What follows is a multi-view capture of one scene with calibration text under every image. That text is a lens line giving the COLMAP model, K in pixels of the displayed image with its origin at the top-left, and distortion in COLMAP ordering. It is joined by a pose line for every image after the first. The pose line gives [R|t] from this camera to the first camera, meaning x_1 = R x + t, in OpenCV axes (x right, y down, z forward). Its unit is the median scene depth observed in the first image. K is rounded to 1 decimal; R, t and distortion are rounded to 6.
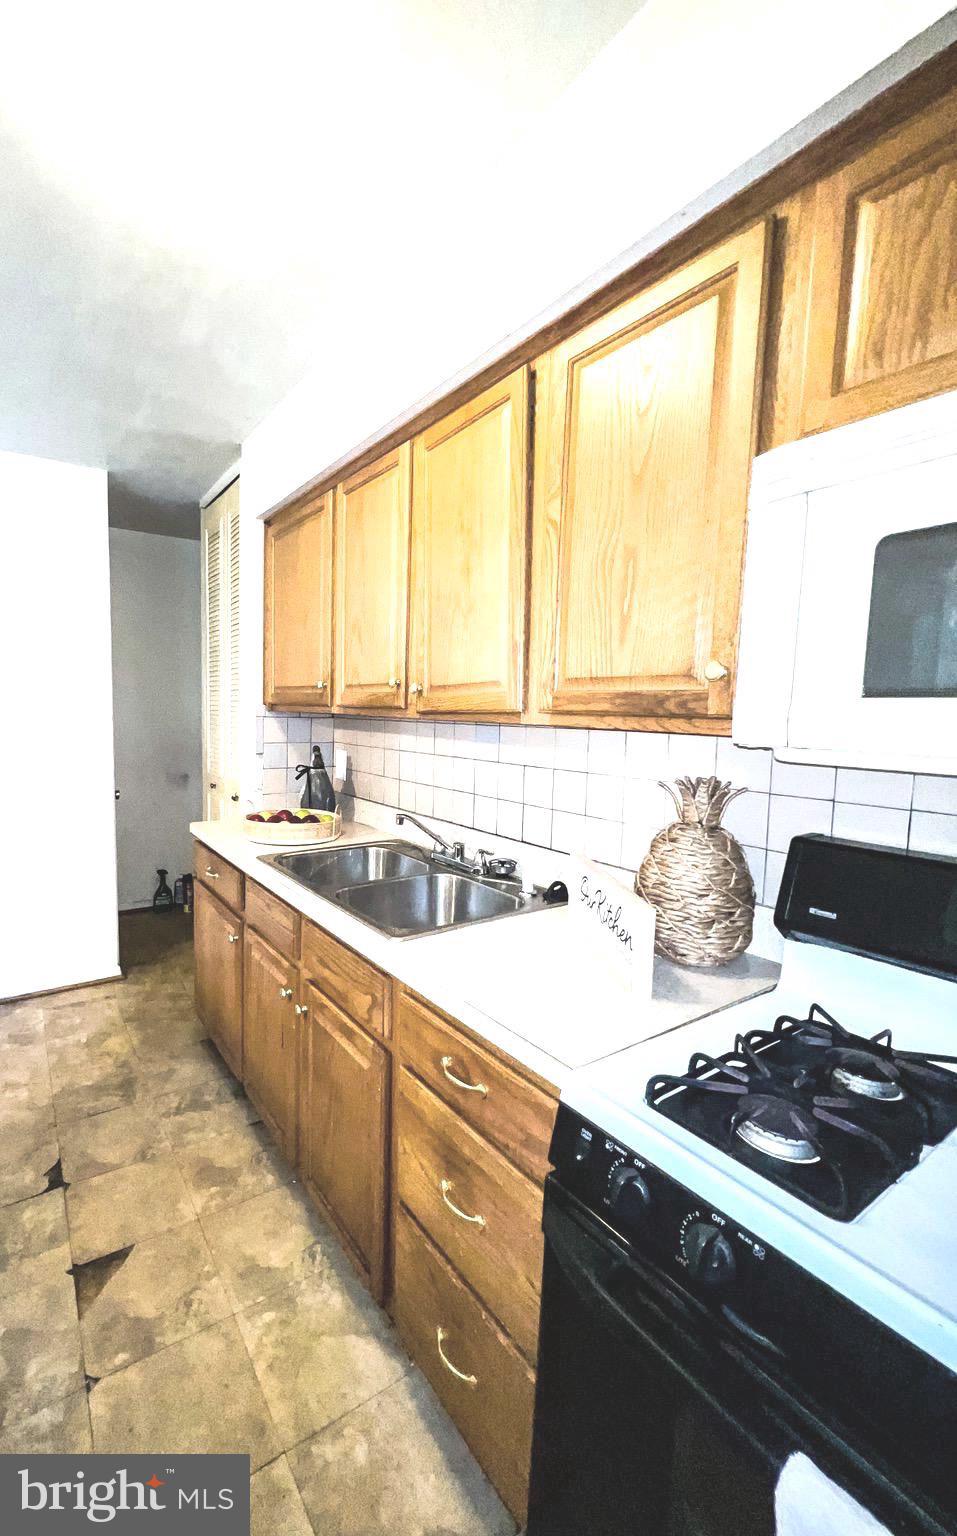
lens RADIAL K [[620.7, 0, 381.2], [0, 620.7, 766.5], [0, 0, 1]] dist [0.000123, 0.000025]
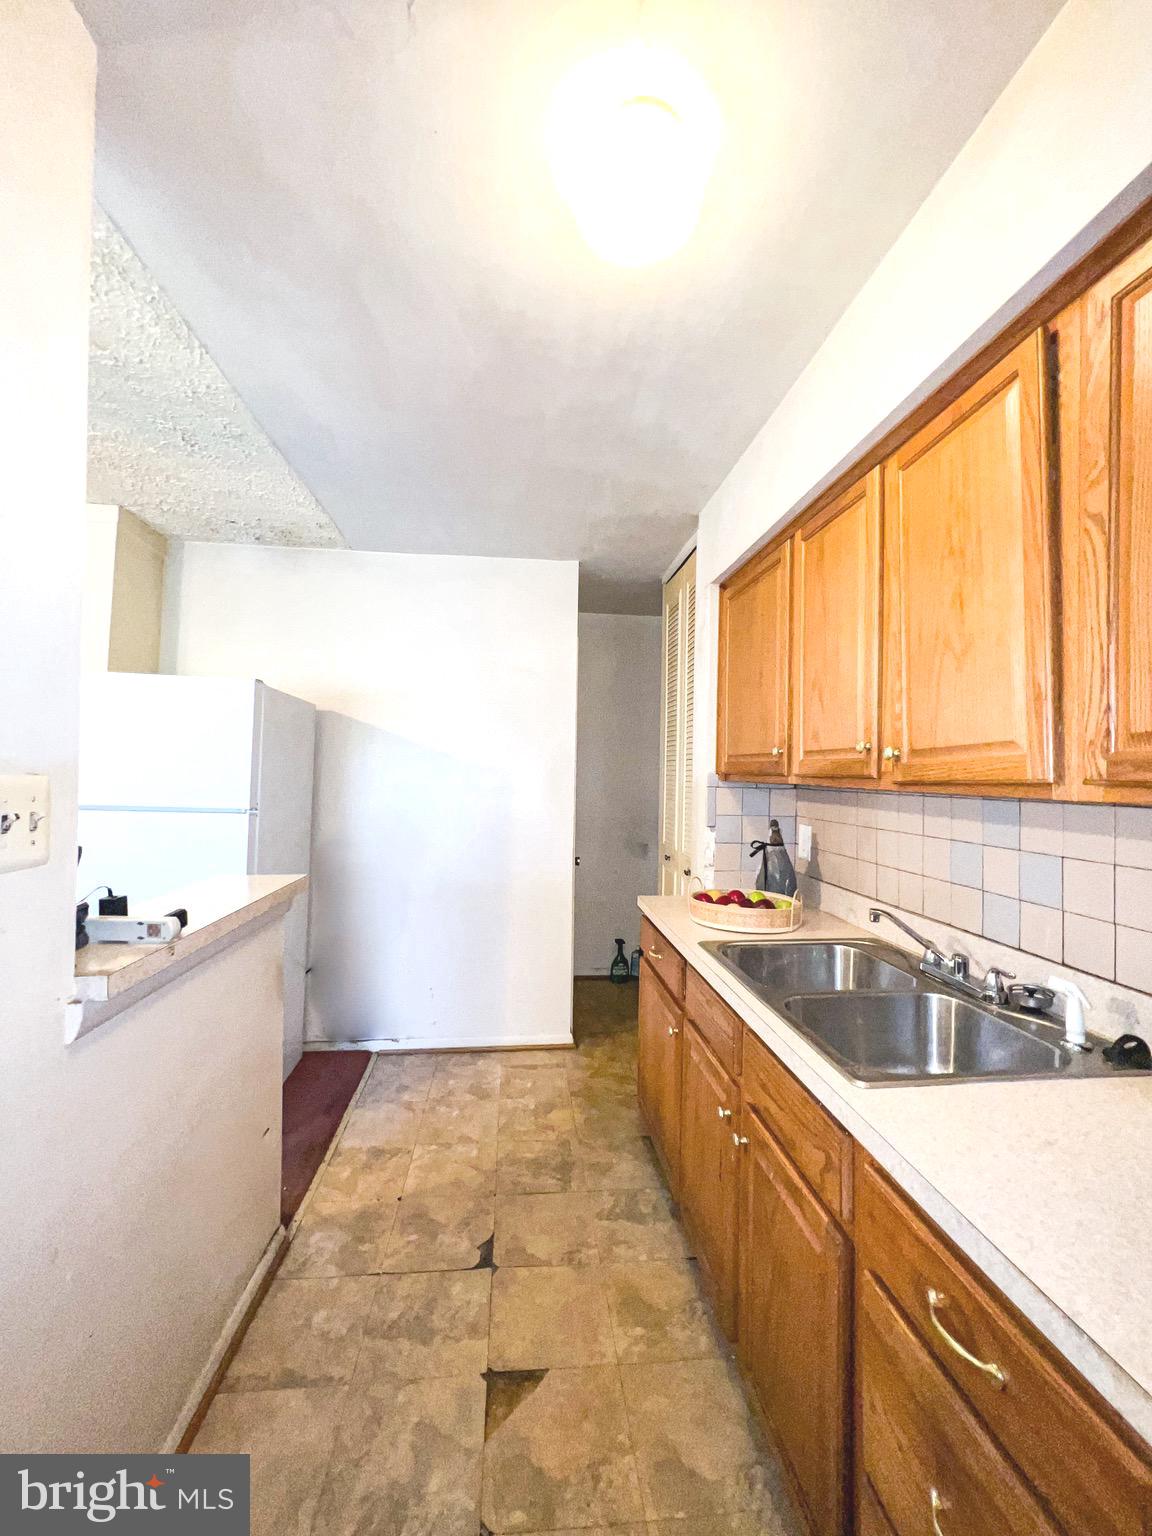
lens RADIAL K [[617.9, 0, 578.0], [0, 617.9, 764.6], [0, 0, 1]] dist [-0.001944, 0.000611]
pose [[0.904750, -0.007660, -0.425874, 0.027073], [-0.042004, 0.993360, -0.107103, -0.007989], [0.423867, 0.114790, 0.898421, 0.101663]]
